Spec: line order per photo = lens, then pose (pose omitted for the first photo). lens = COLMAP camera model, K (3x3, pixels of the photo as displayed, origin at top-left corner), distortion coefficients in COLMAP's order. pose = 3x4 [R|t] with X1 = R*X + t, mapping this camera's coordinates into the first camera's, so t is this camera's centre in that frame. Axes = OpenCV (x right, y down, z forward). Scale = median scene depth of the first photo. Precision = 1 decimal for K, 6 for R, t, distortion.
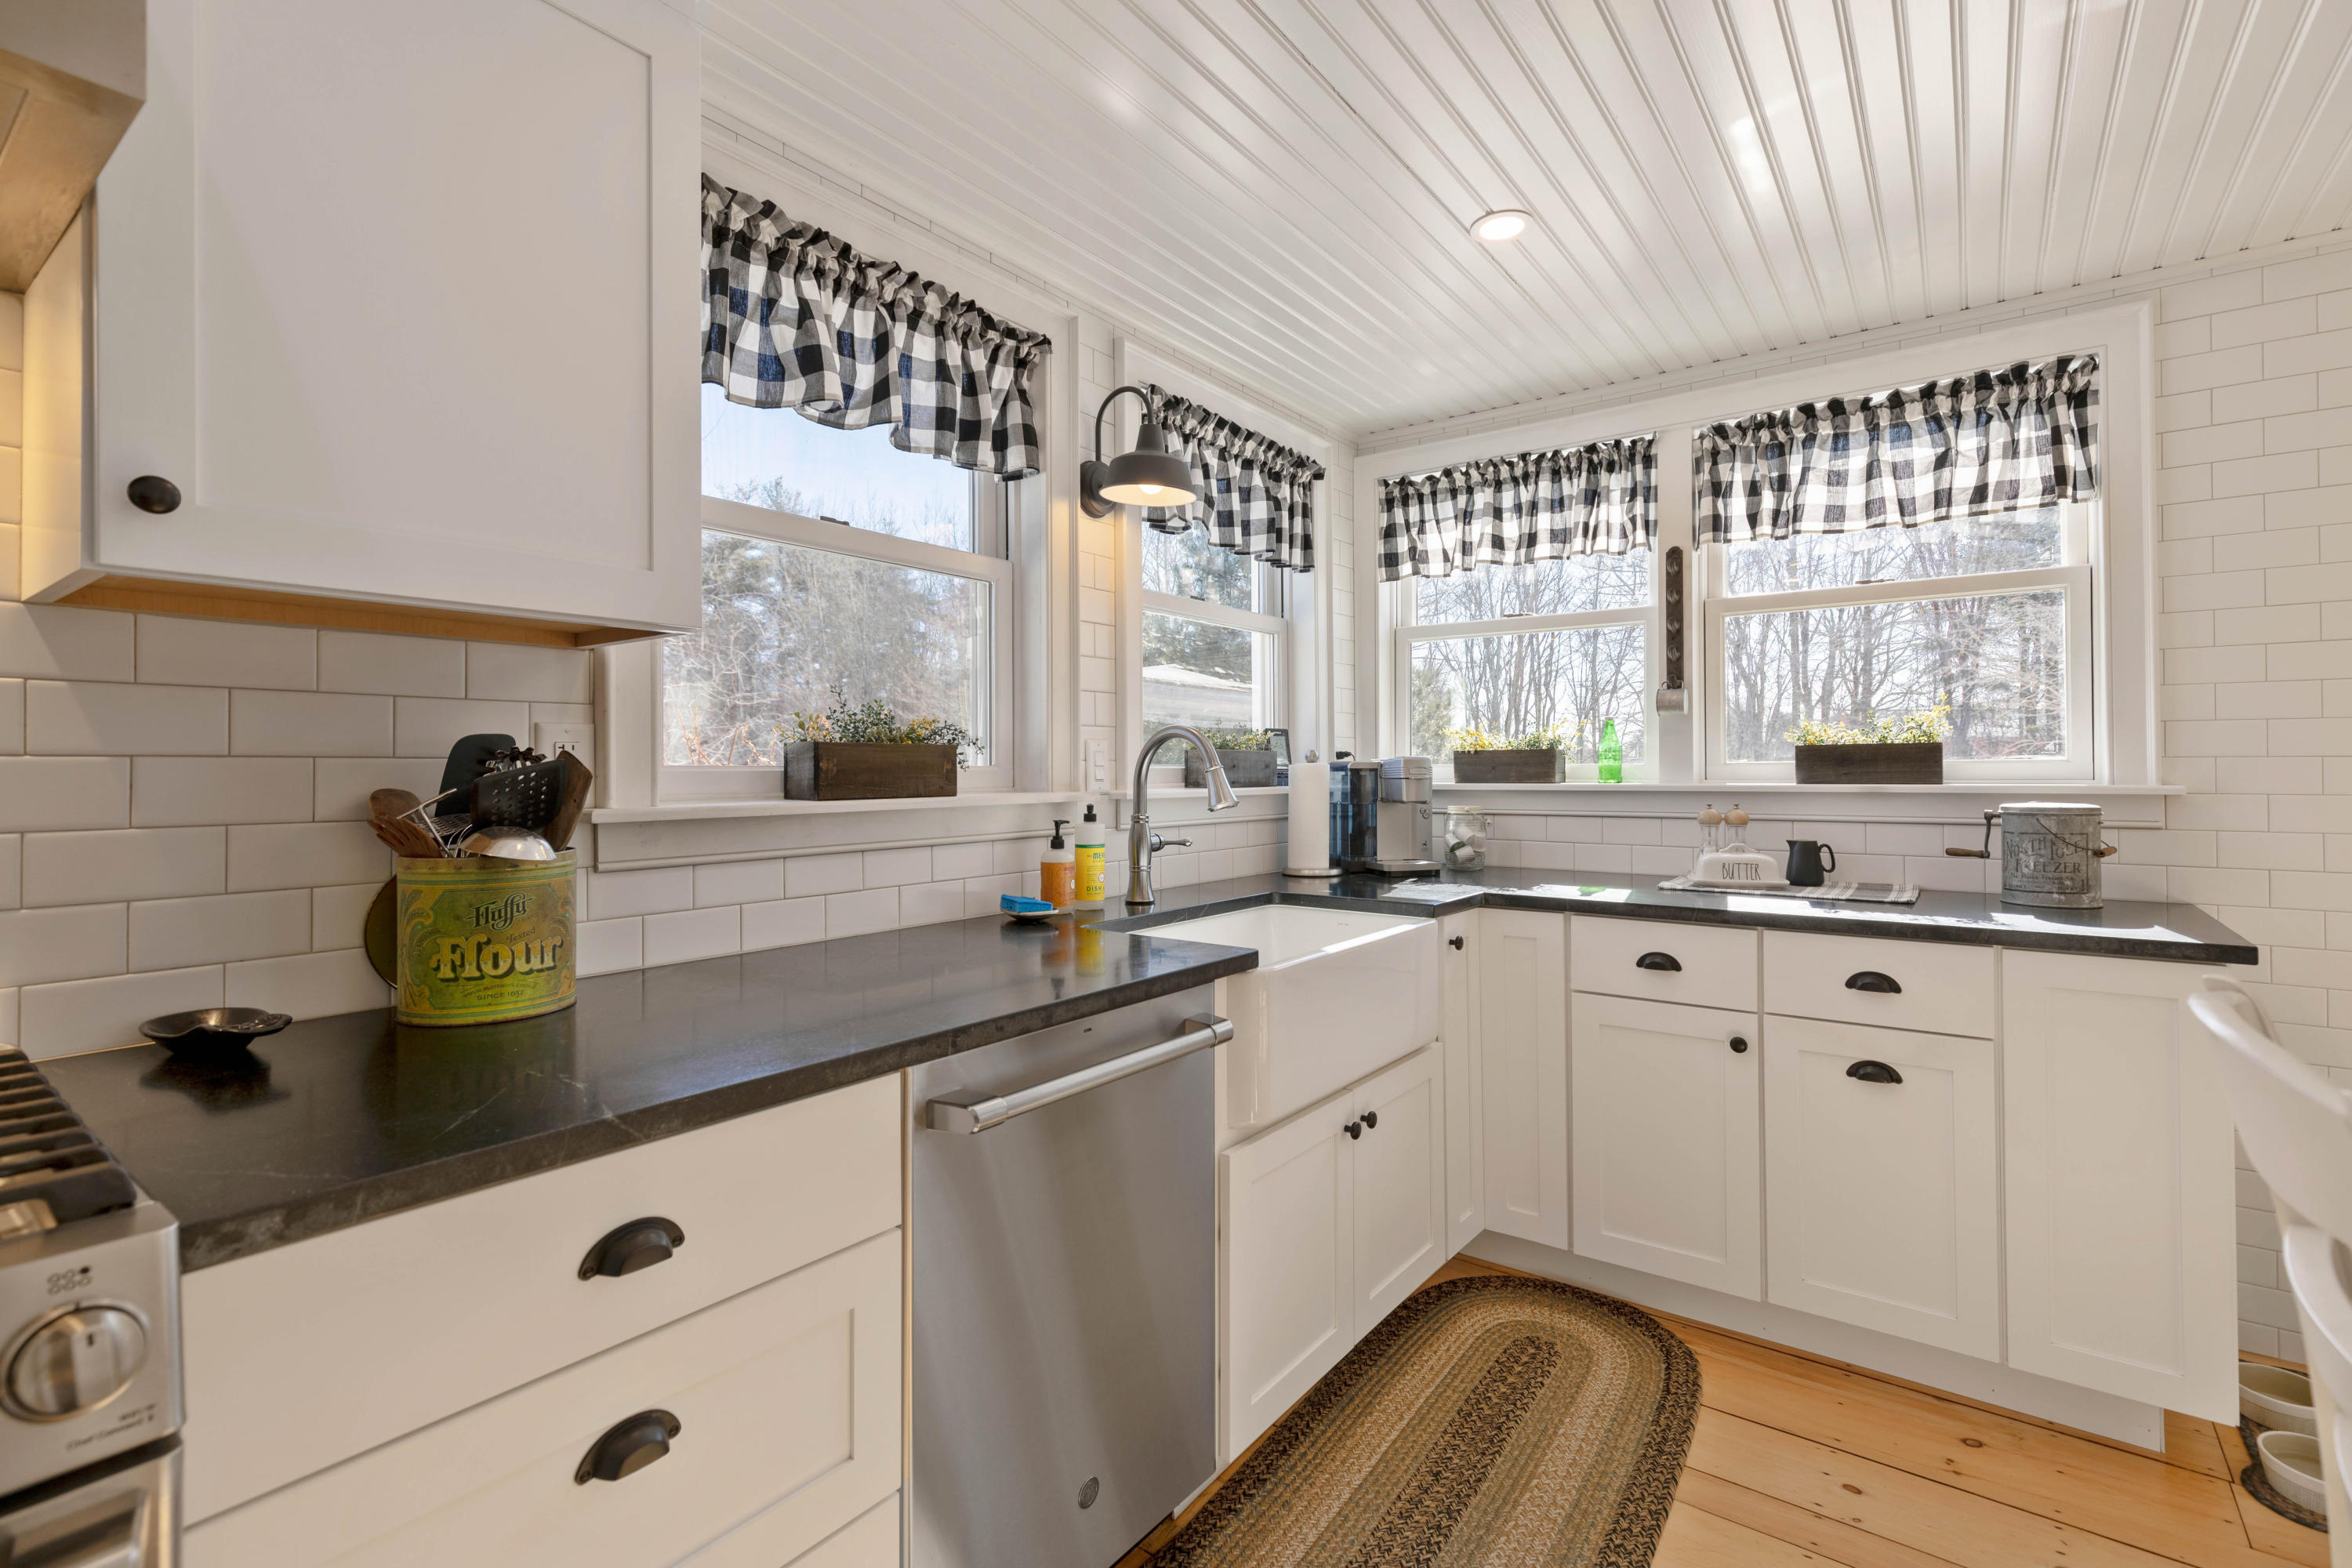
lens RADIAL K [[1065.4, 0, 1184.1], [0, 1065.4, 759.3], [0, 0, 1]] dist [0.012653, -0.001326]
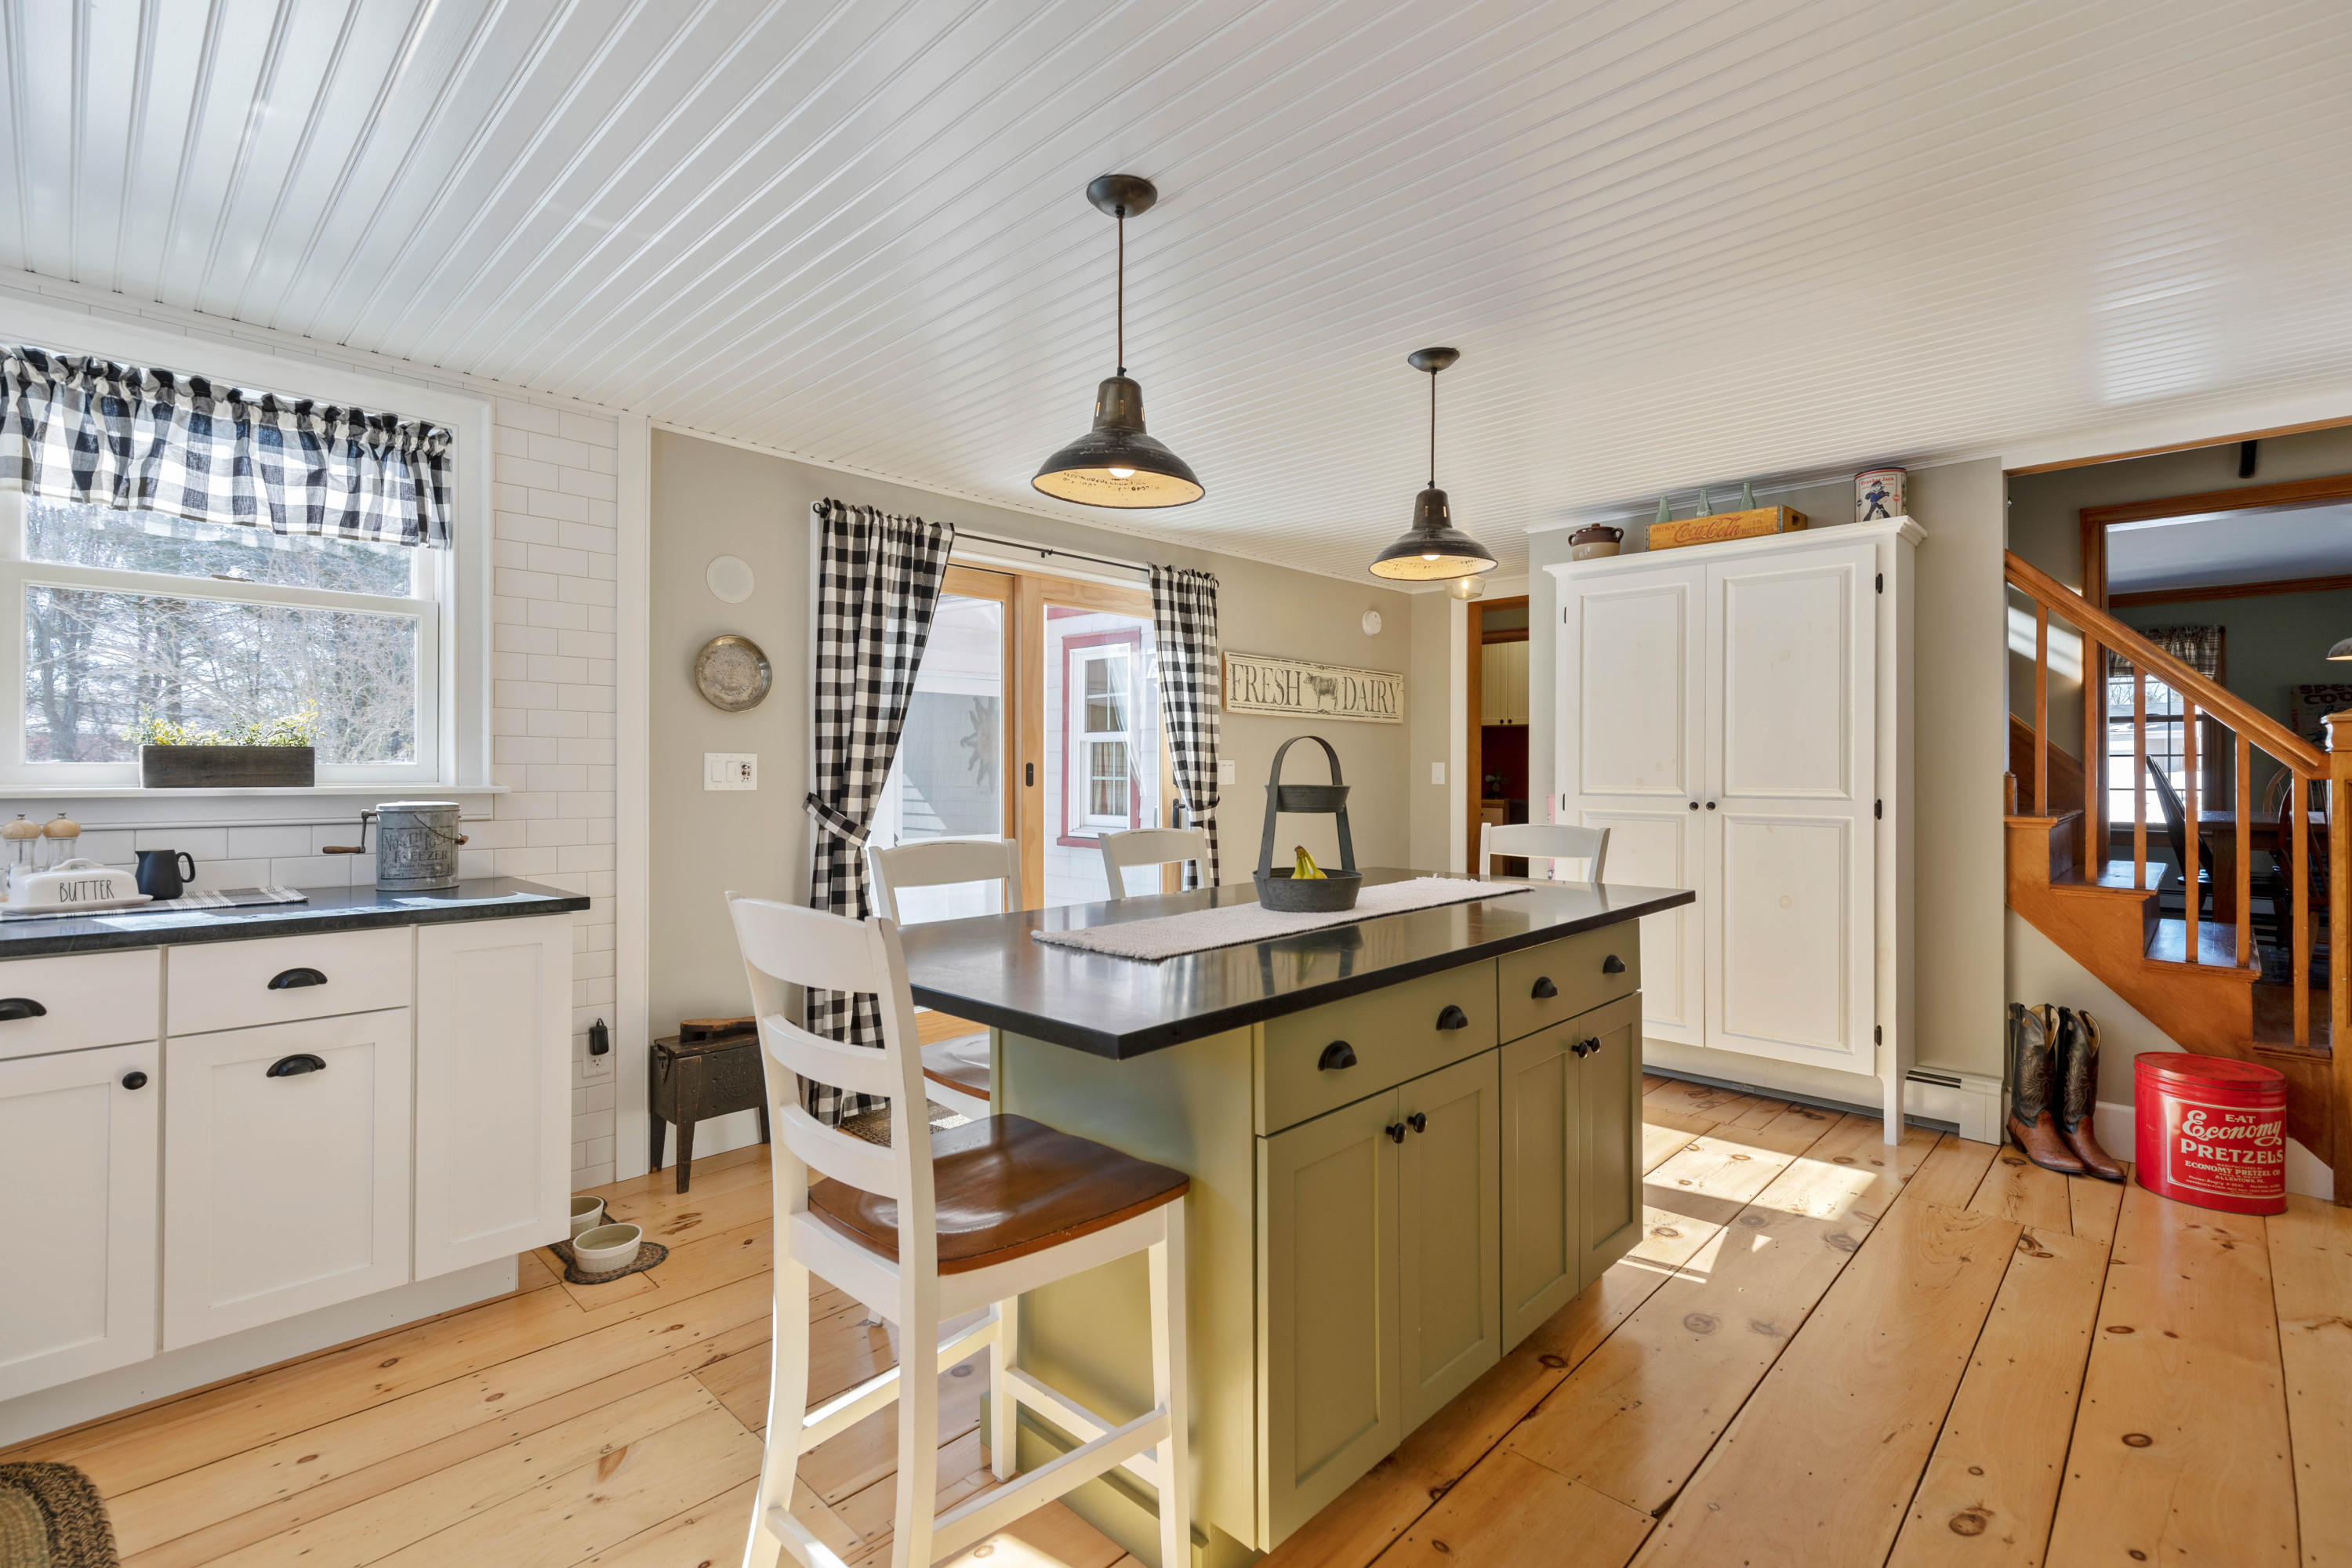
lens RADIAL K [[1065.4, 0, 1181.0], [0, 1065.4, 771.1], [0, 0, 1]] dist [0.012653, -0.001326]
pose [[0.136439, 0.006953, 0.990624, -0.216785], [-0.010732, 0.999927, -0.005540, 0.004563], [-0.990590, -0.009875, 0.136504, 0.016296]]
